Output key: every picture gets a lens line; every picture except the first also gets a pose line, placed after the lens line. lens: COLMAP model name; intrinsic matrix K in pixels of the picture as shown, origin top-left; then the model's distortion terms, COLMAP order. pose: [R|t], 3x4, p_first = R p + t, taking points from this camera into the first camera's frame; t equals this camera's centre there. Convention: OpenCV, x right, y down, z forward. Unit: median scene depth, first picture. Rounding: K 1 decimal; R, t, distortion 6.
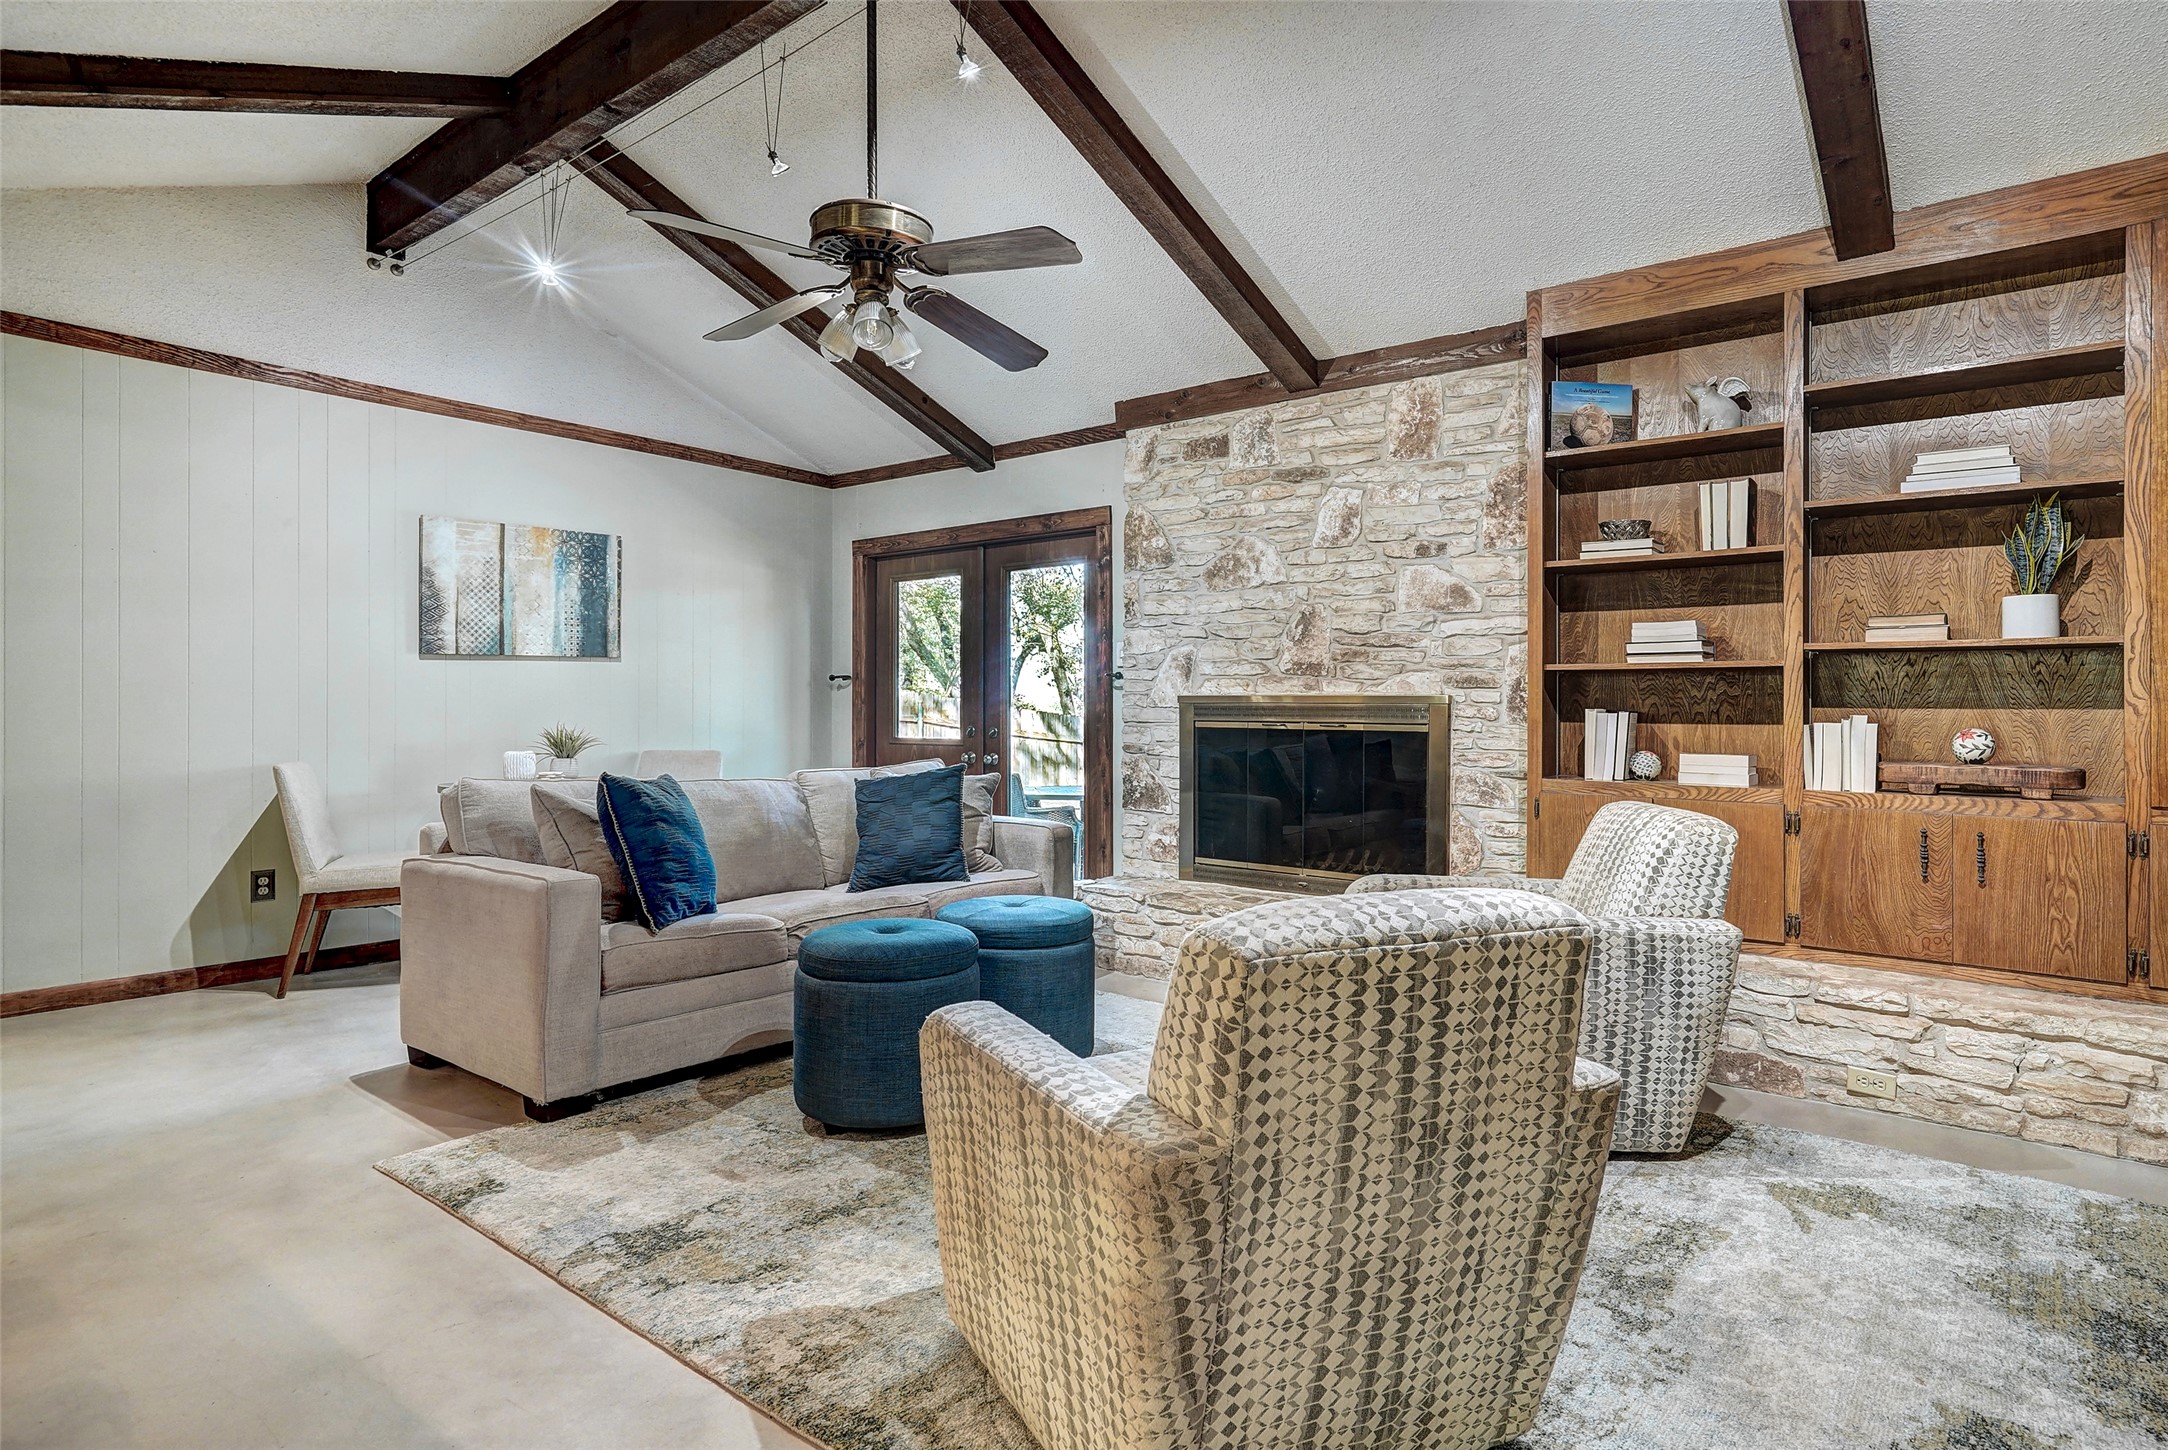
lens RADIAL K [[1167.4, 0, 1114.1], [0, 1167.4, 704.3], [0, 0, 1]] dist [0.003838, 0.000404]
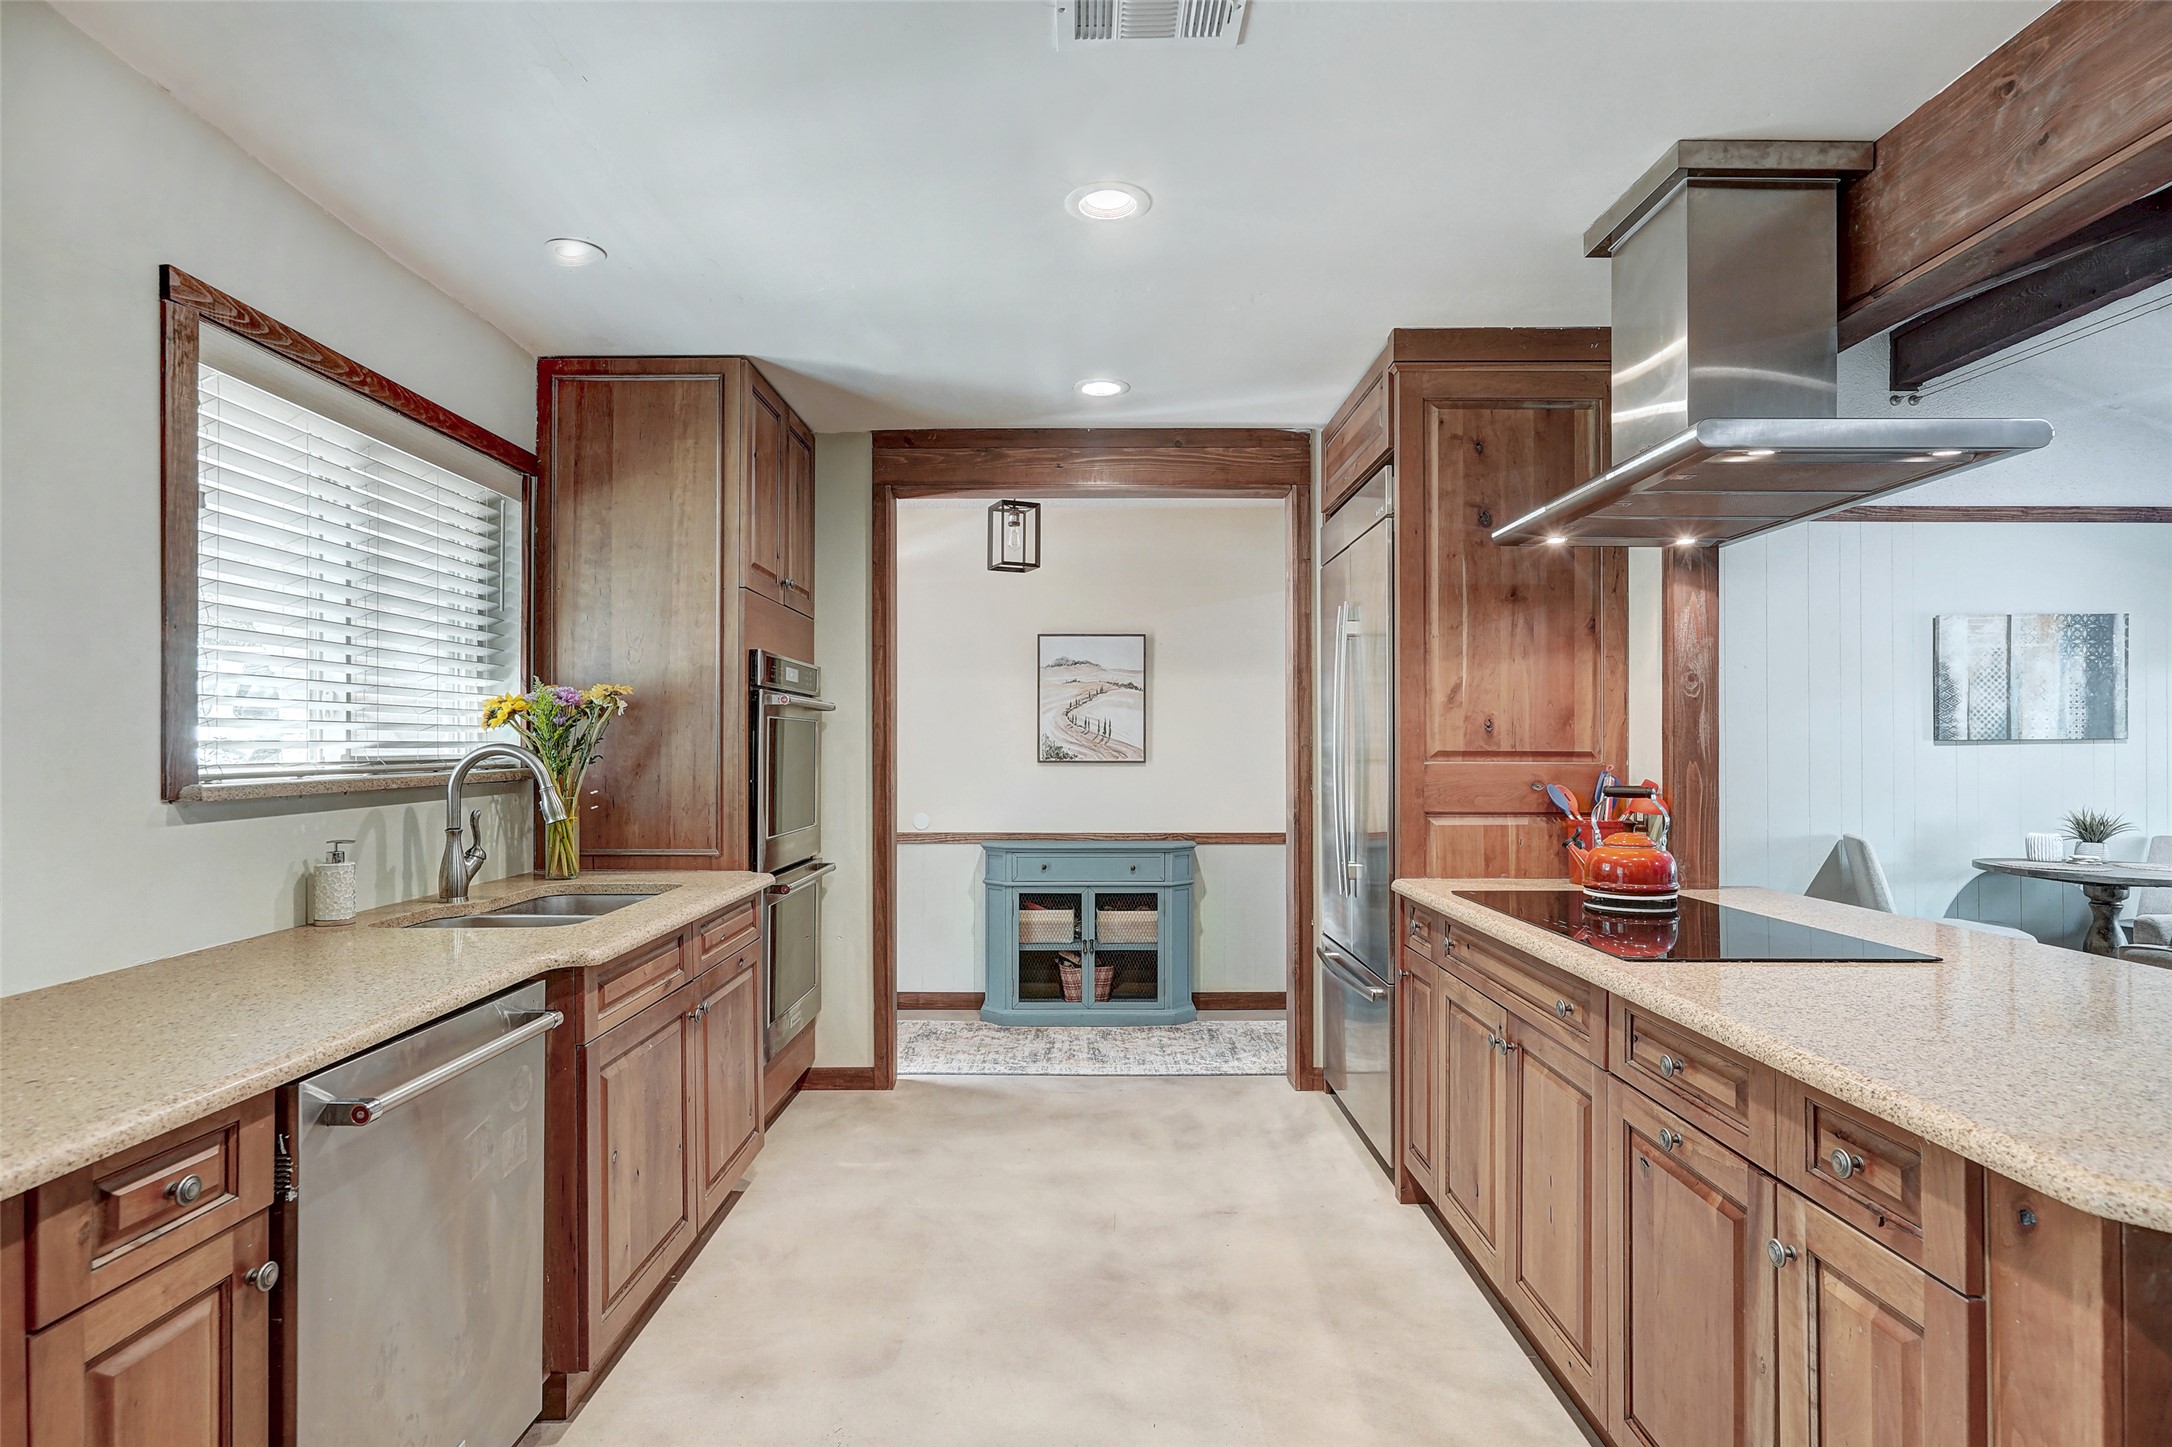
lens RADIAL K [[1085.8, 0, 1075.2], [0, 1085.8, 734.6], [0, 0, 1]] dist [-0.001993, 0.001796]
pose [[0.614696, -0.004323, -0.788752, -0.305153], [-0.005123, 0.999942, -0.009472, -0.037455], [0.788747, 0.009863, 0.614638, -0.294156]]
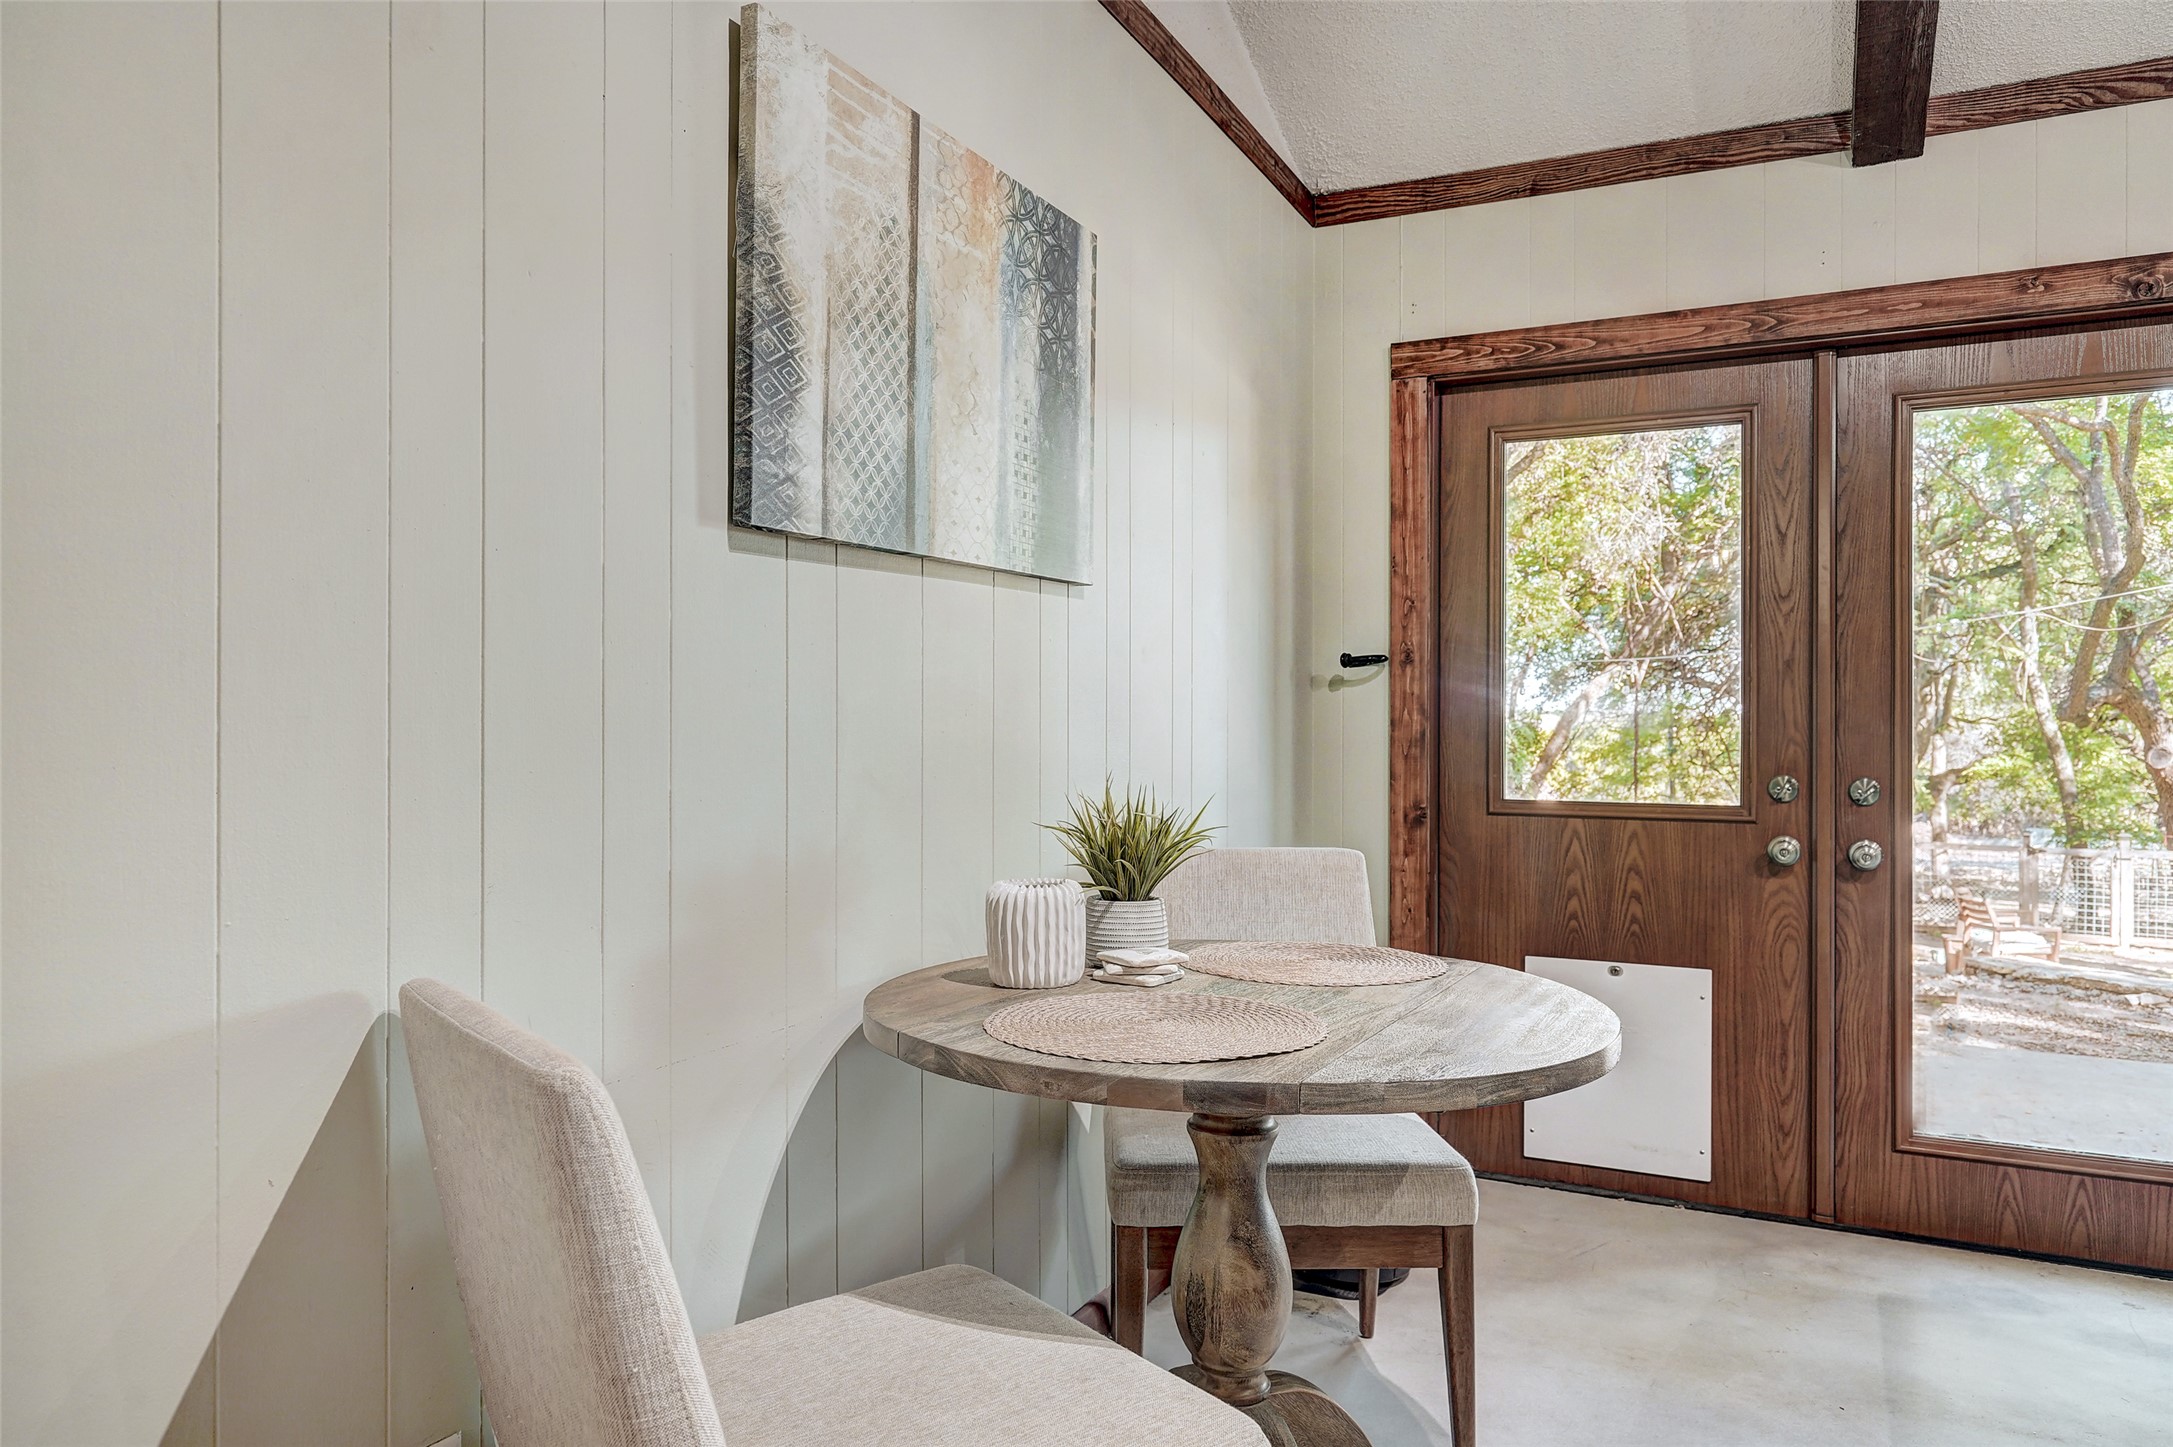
lens RADIAL K [[1418.3, 0, 1075.7], [0, 1418.3, 718.3], [0, 0, 1]] dist [0.004048, 0.003847]
pose [[0.979315, 0.007401, 0.202207, -0.626653], [-0.007494, 0.999972, -0.000305, -0.000046], [-0.202203, -0.001216, 0.979343, 0.718135]]
